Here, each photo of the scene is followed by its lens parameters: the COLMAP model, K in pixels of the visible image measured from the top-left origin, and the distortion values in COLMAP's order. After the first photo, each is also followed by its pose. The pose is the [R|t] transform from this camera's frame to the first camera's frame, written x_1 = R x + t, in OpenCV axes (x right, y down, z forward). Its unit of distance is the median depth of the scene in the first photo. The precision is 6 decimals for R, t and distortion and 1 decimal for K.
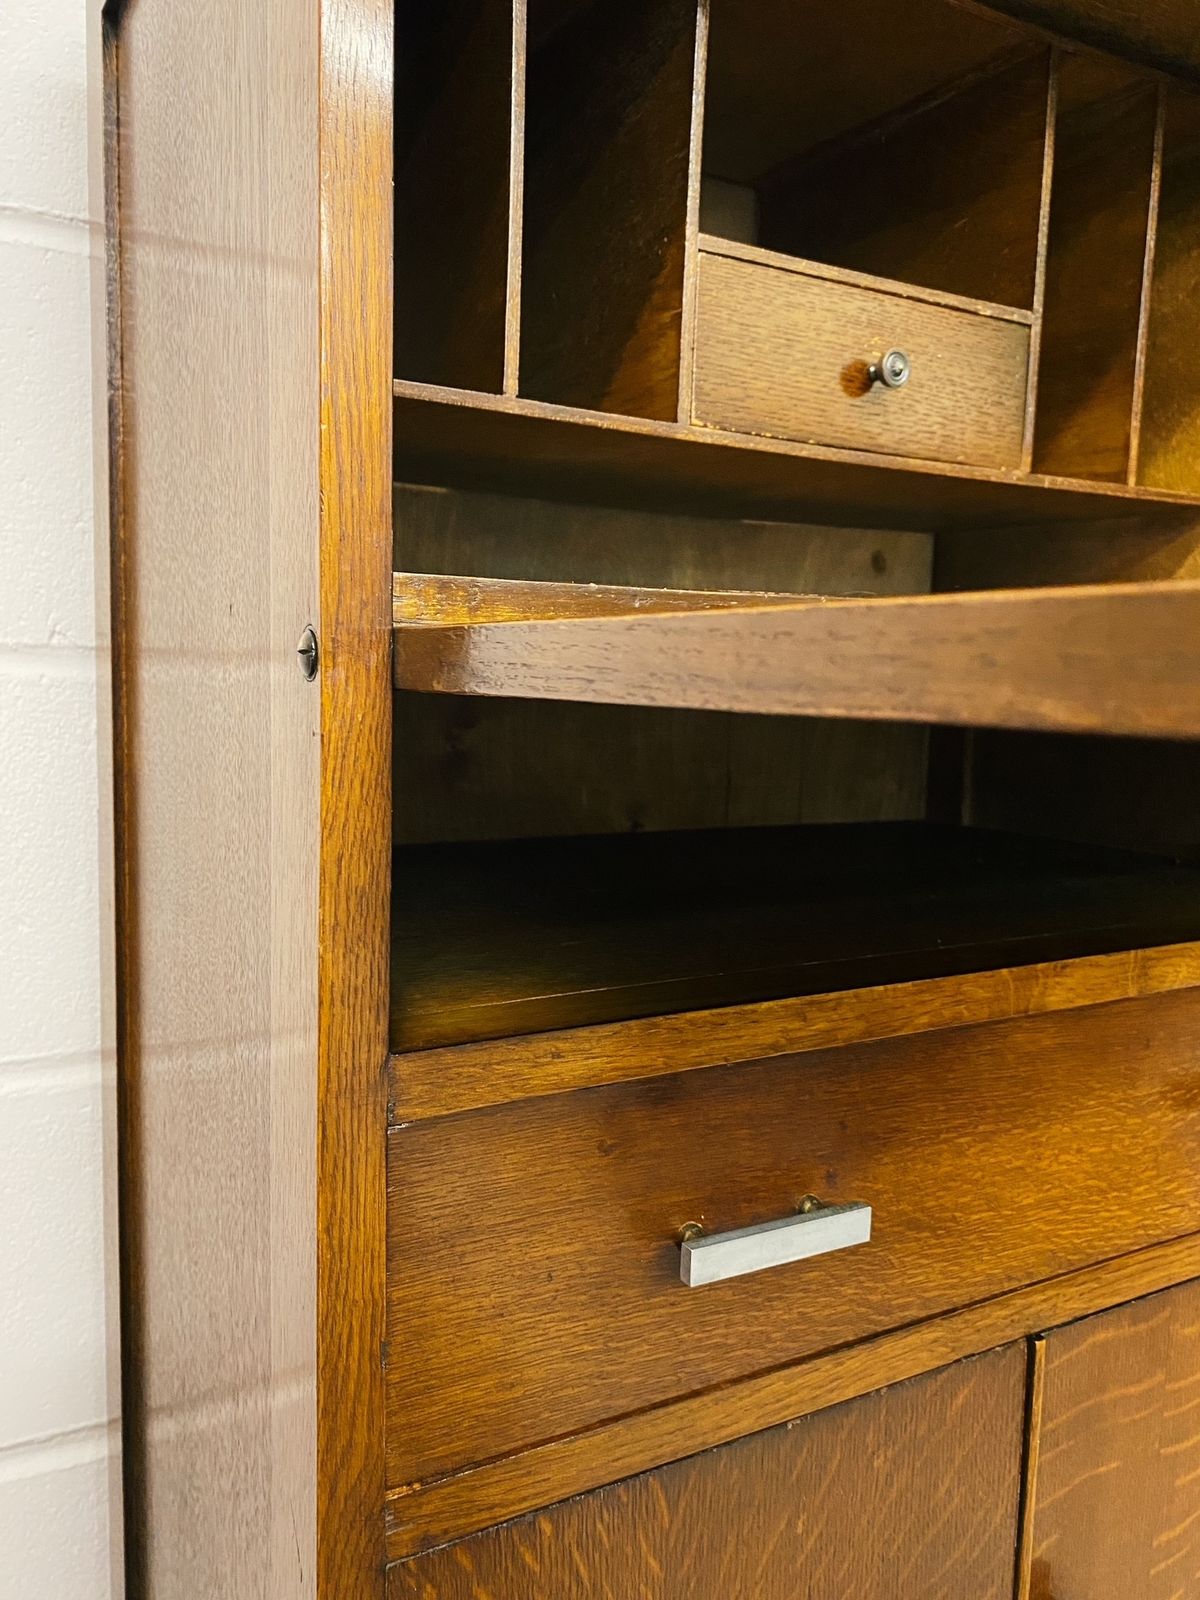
lens RADIAL K [[1254.7, 0, 594.8], [0, 1254.7, 802.7], [0, 0, 1]] dist [-0.001882, -0.004704]
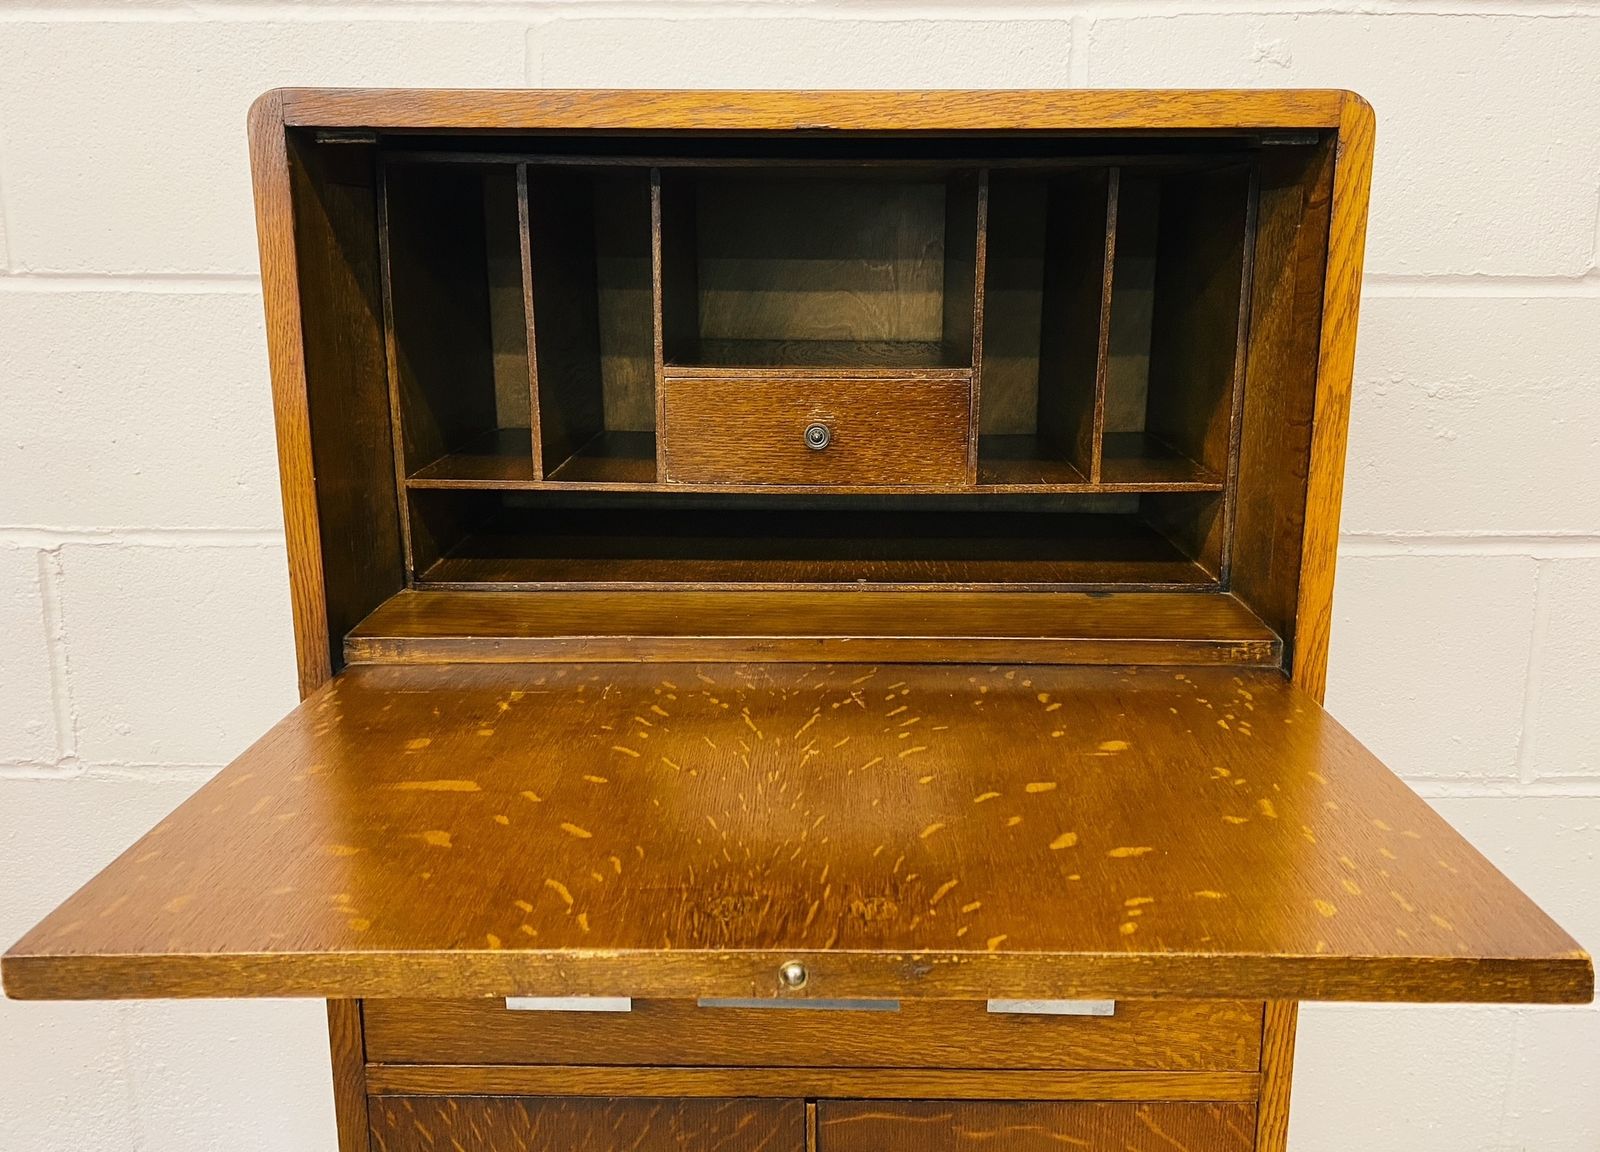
lens RADIAL K [[1225.8, 0, 834.8], [0, 1225.8, 531.6], [0, 0, 1]] dist [-0.000304, 0.002160]
pose [[0.861112, 0.080951, -0.501929, 1.098313], [-0.034948, 0.994332, 0.100408, -0.426891], [0.507213, -0.068921, 0.859061, -0.231436]]
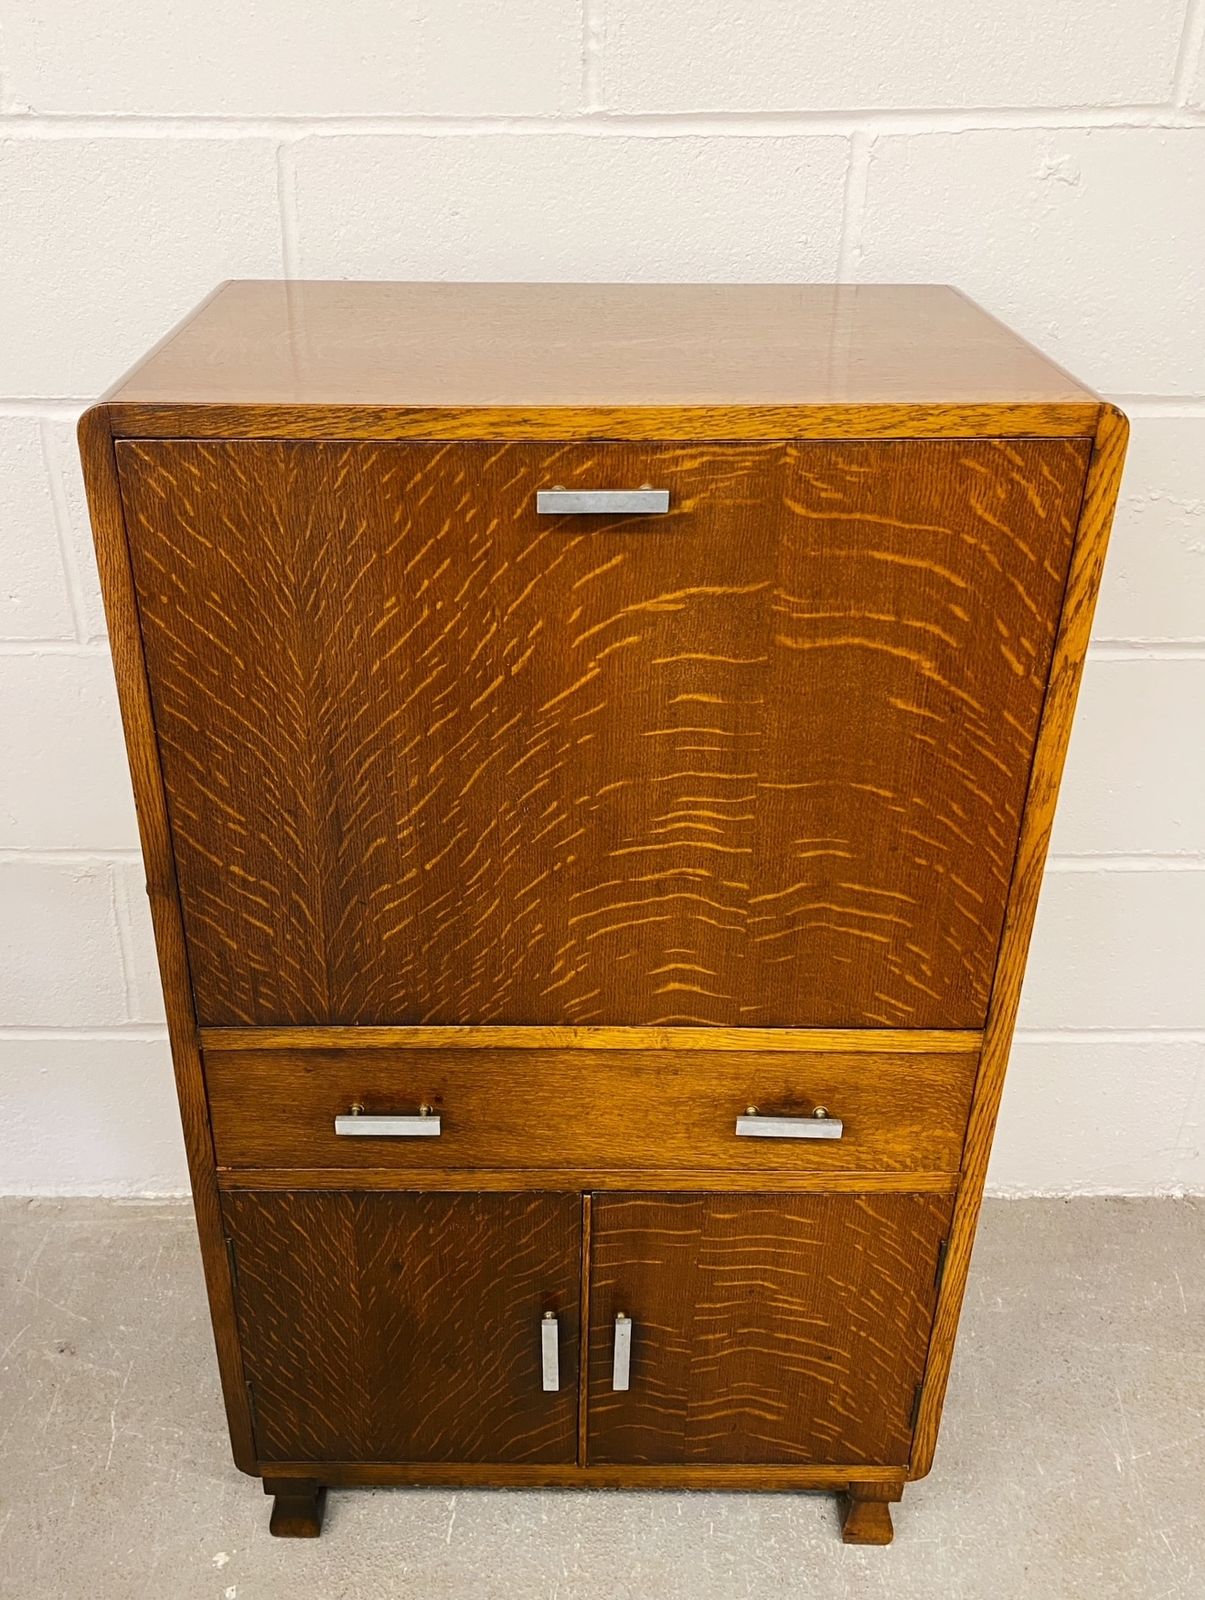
lens RADIAL K [[1372.0, 0, 545.1], [0, 1372.0, 704.4], [0, 0, 1]] dist [0.008855, -0.003916]
pose [[0.861539, 0.204780, -0.464560, 1.121355], [-0.033300, 0.935867, 0.350778, -0.985105], [0.506598, -0.286739, 0.813105, -0.490928]]
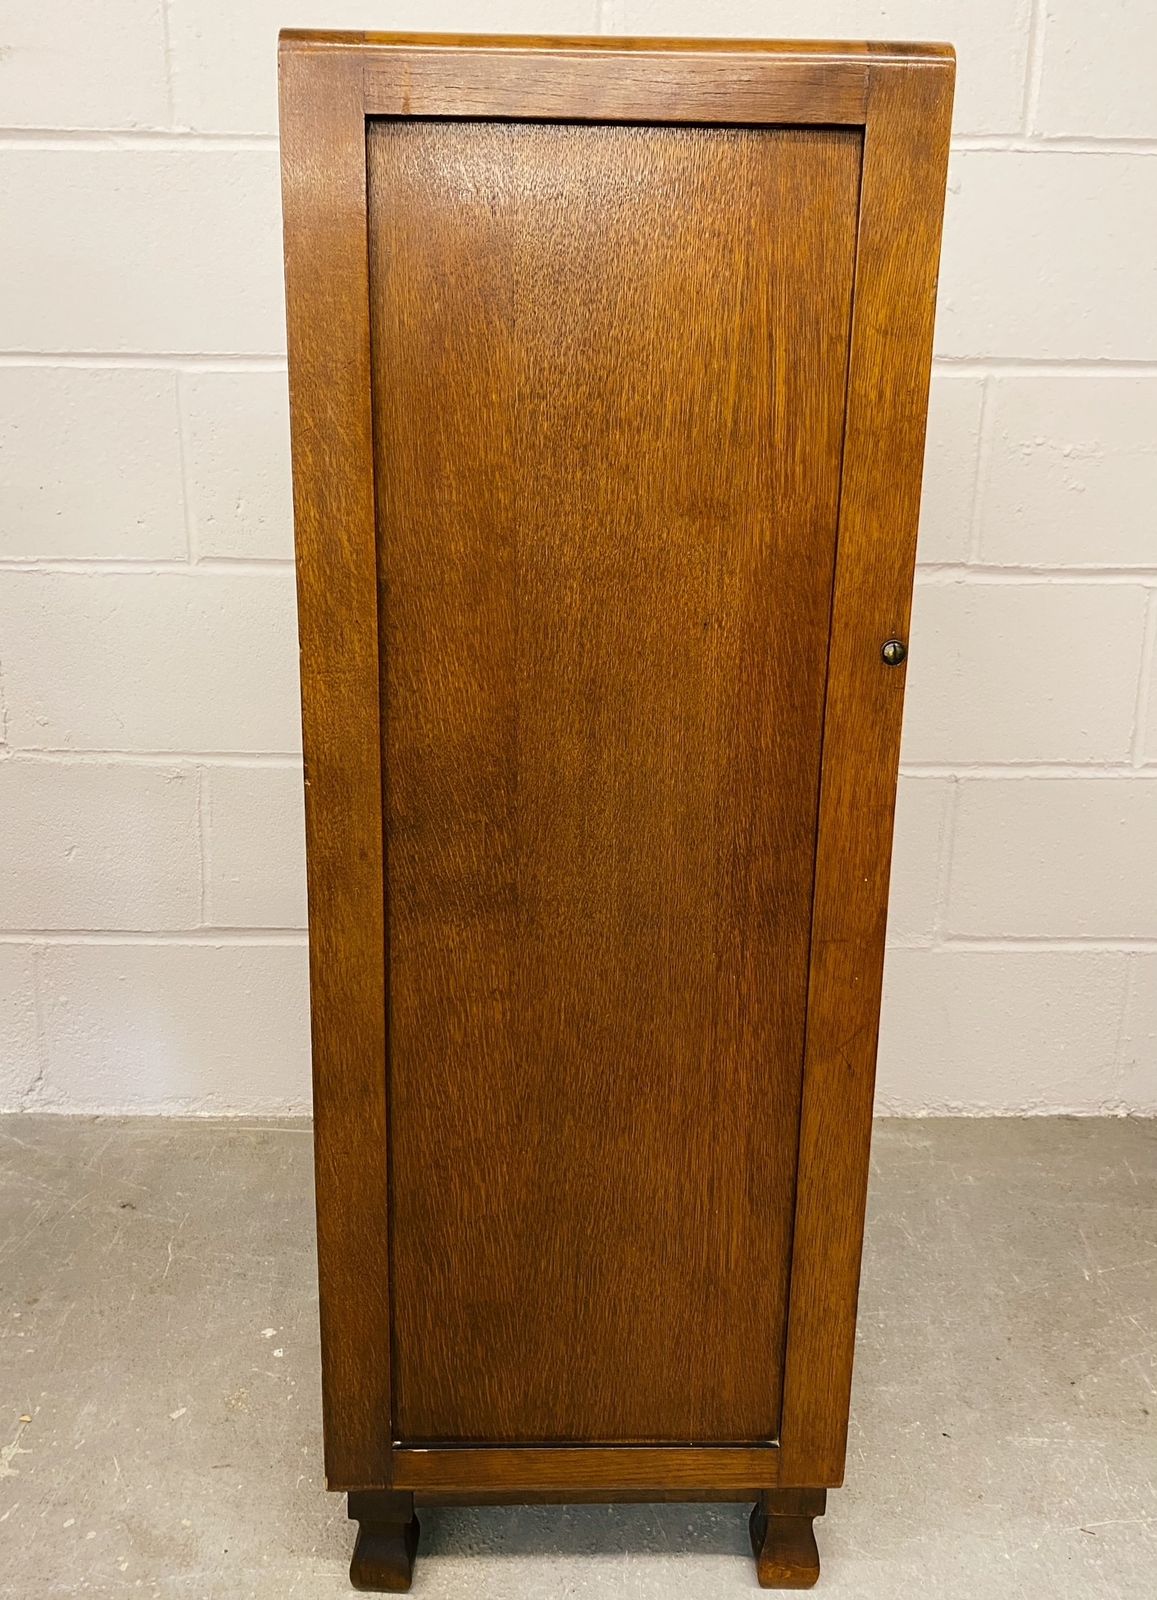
lens RADIAL K [[1225.8, 0, 549.1], [0, 1225.8, 794.9], [0, 0, 1]] dist [-0.000304, 0.002160]
pose [[0.867405, 0.098009, -0.487855, 1.319119], [-0.038209, 0.990635, 0.131082, -0.035293], [0.496134, -0.095061, 0.863027, -0.902584]]
